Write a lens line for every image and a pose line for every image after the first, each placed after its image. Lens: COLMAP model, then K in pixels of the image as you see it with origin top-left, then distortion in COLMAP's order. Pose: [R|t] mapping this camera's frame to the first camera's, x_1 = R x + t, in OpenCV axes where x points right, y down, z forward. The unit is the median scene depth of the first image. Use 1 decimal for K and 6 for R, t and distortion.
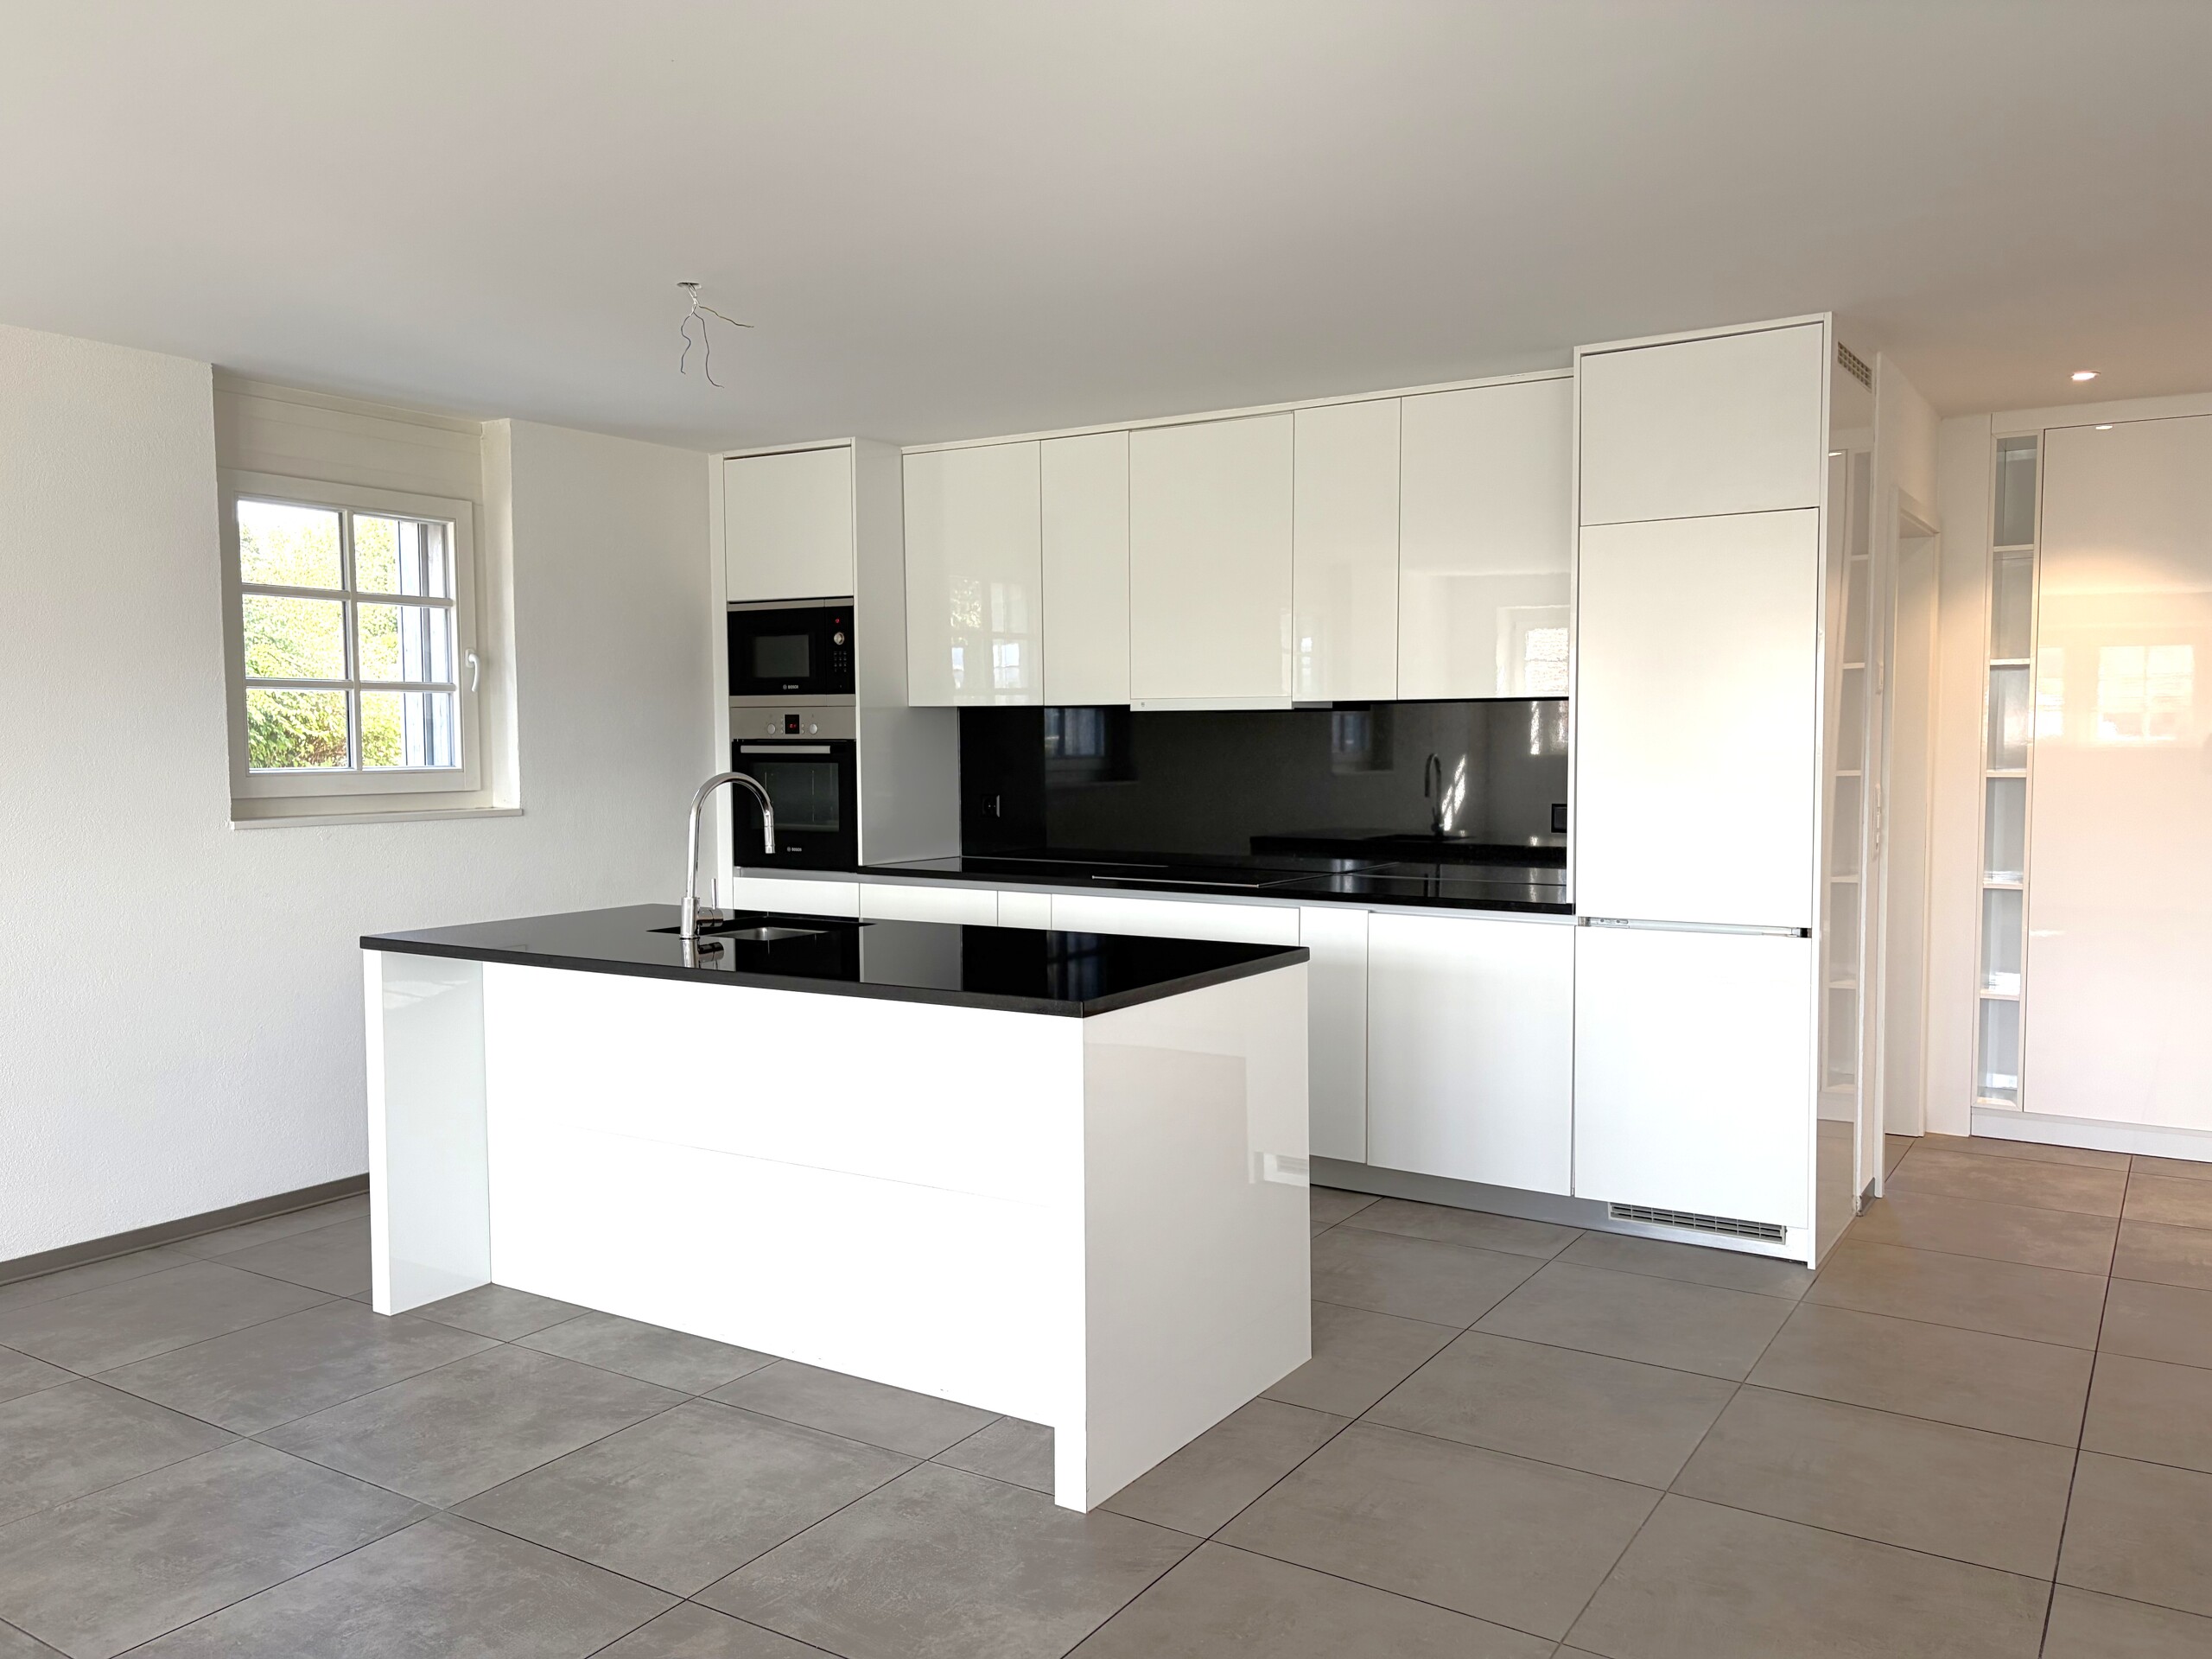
lens RADIAL K [[1705.6, 0, 1106.0], [0, 1705.6, 829.5], [0, 0, 1]] dist [0.029385, -0.004848]
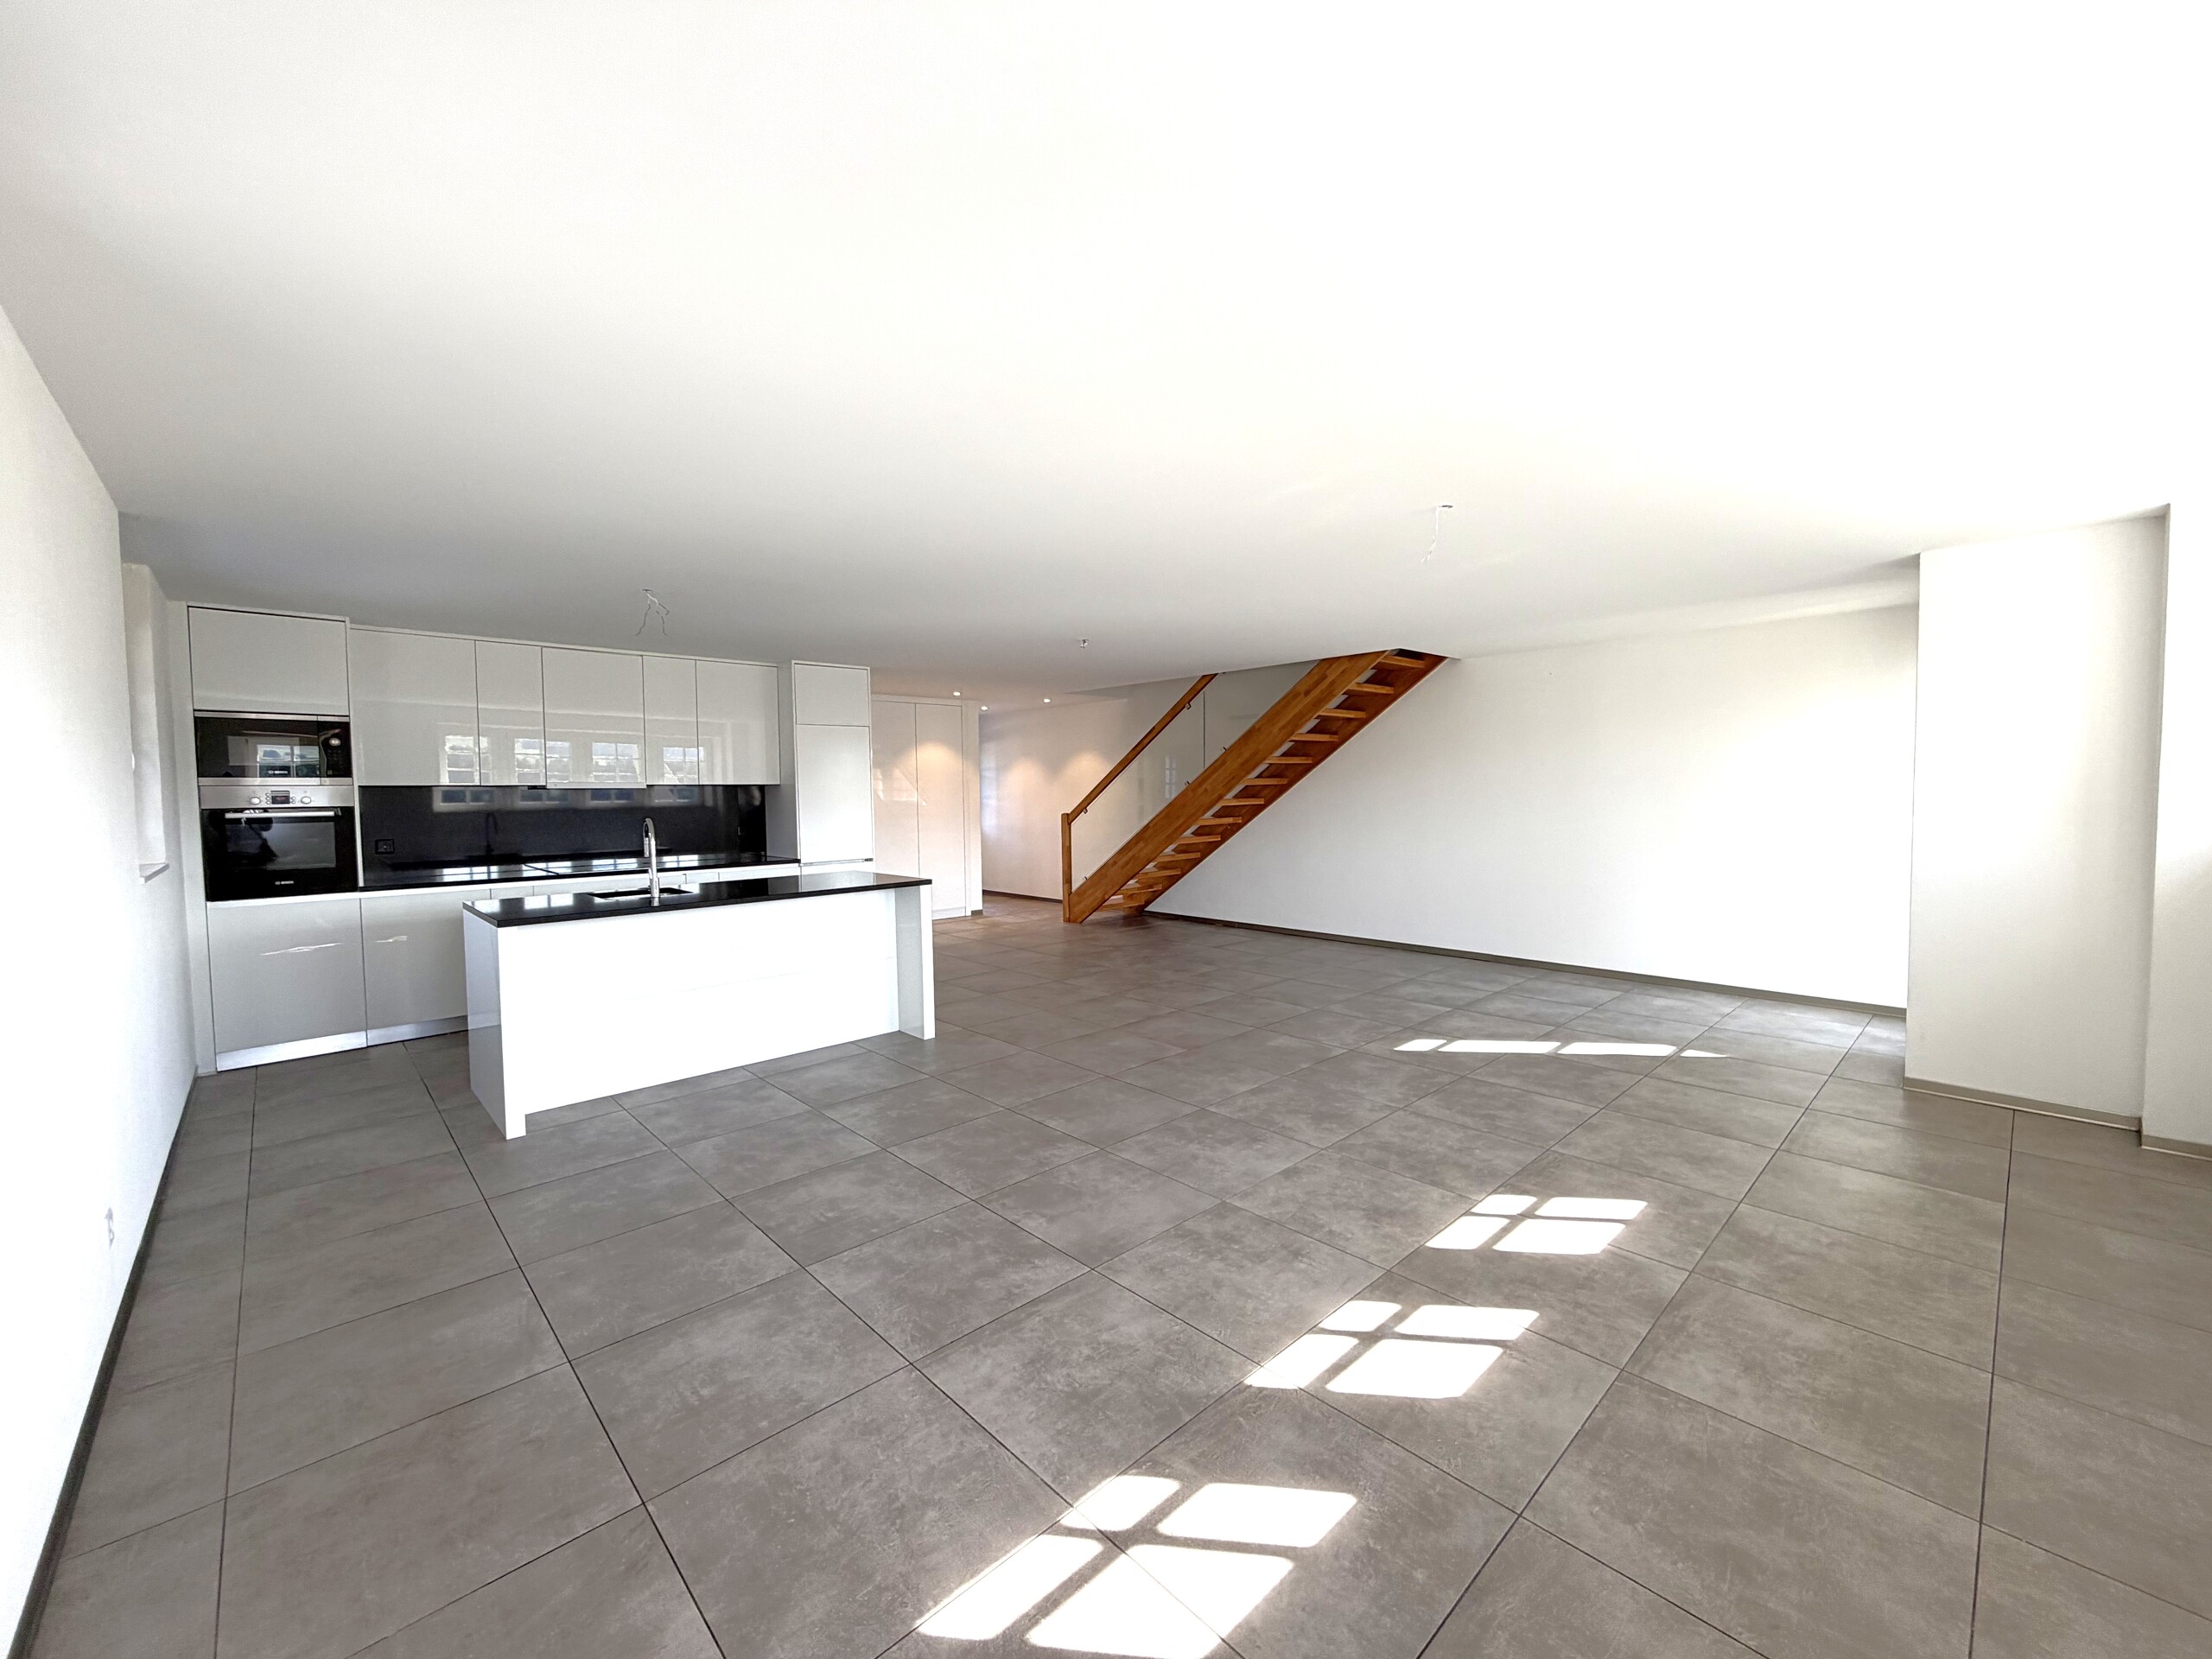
lens RADIAL K [[884.8, 0, 1086.3], [0, 884.8, 827.5], [0, 0, 1]] dist [-0.002381, -0.000392]
pose [[0.253370, -0.043304, 0.966400, -1.010339], [0.068069, 0.997319, 0.026844, -0.012338], [-0.964972, 0.058980, 0.255639, 0.182985]]
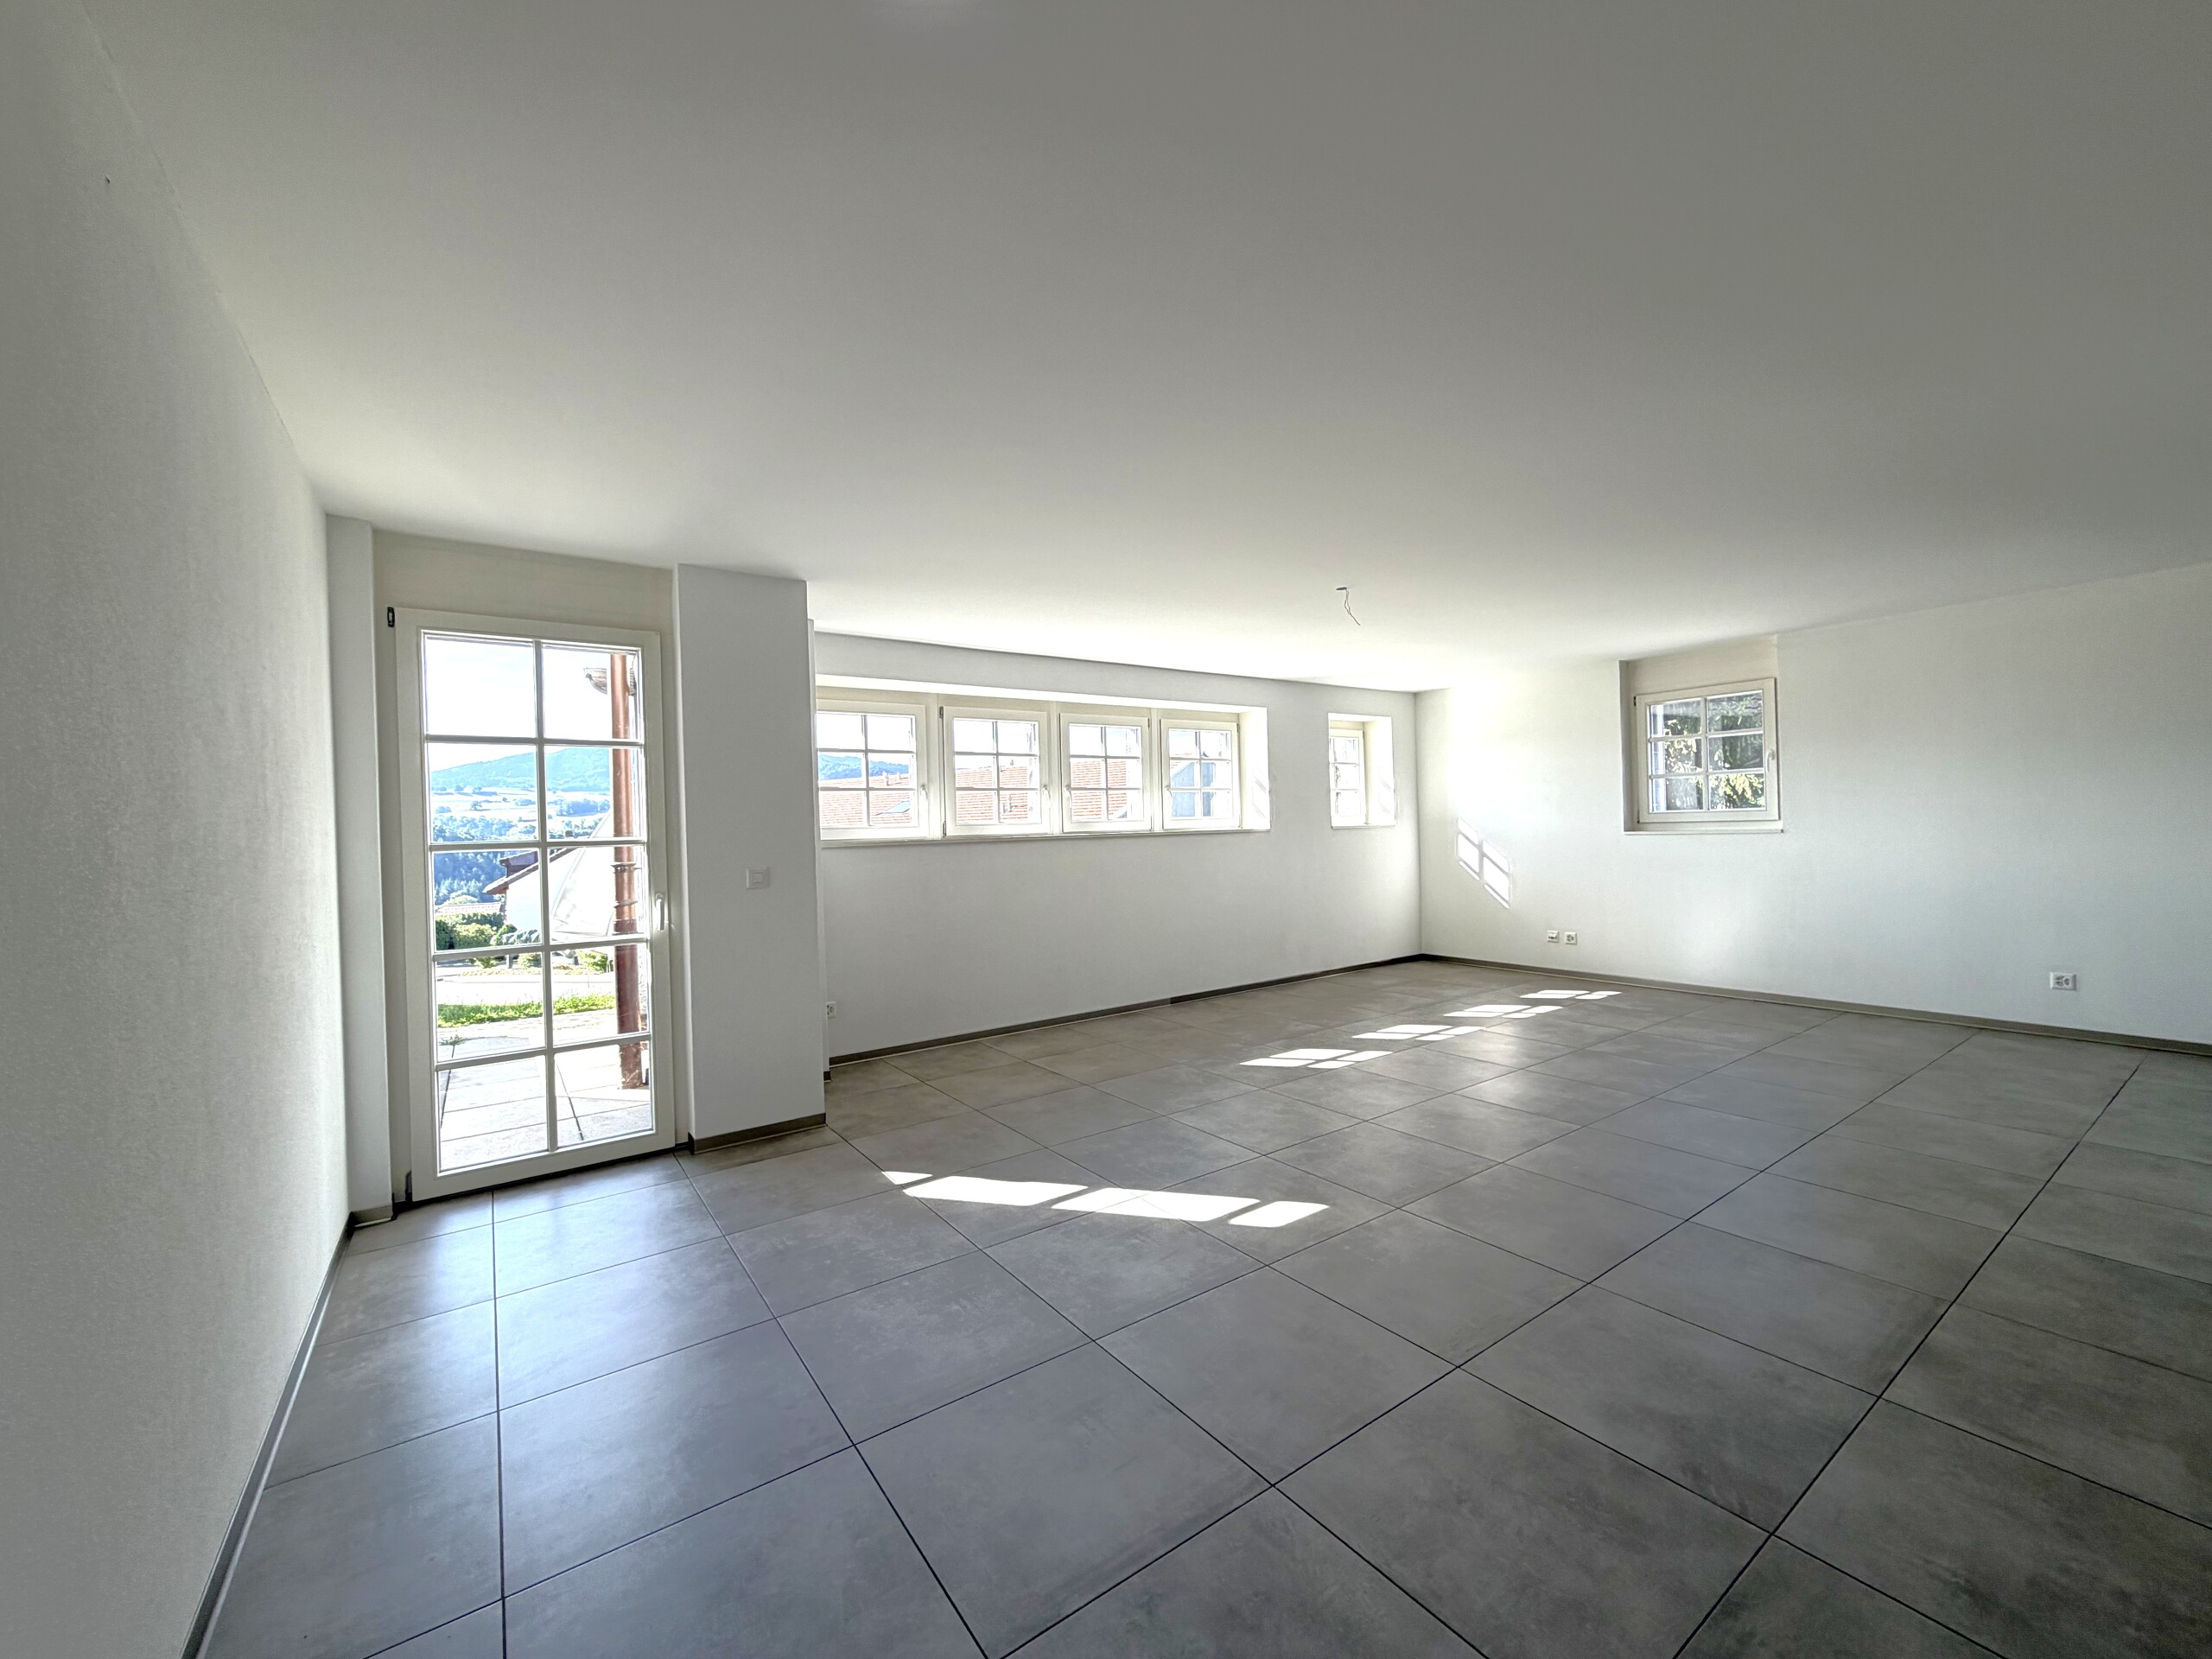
lens RADIAL K [[884.8, 0, 1086.3], [0, 884.8, 827.5], [0, 0, 1]] dist [-0.002381, -0.000392]
pose [[-0.383152, 0.011592, -0.923613, 0.714618], [-0.022102, 0.999520, 0.021713, 0.011308], [0.923421, 0.028733, -0.382711, 0.190588]]
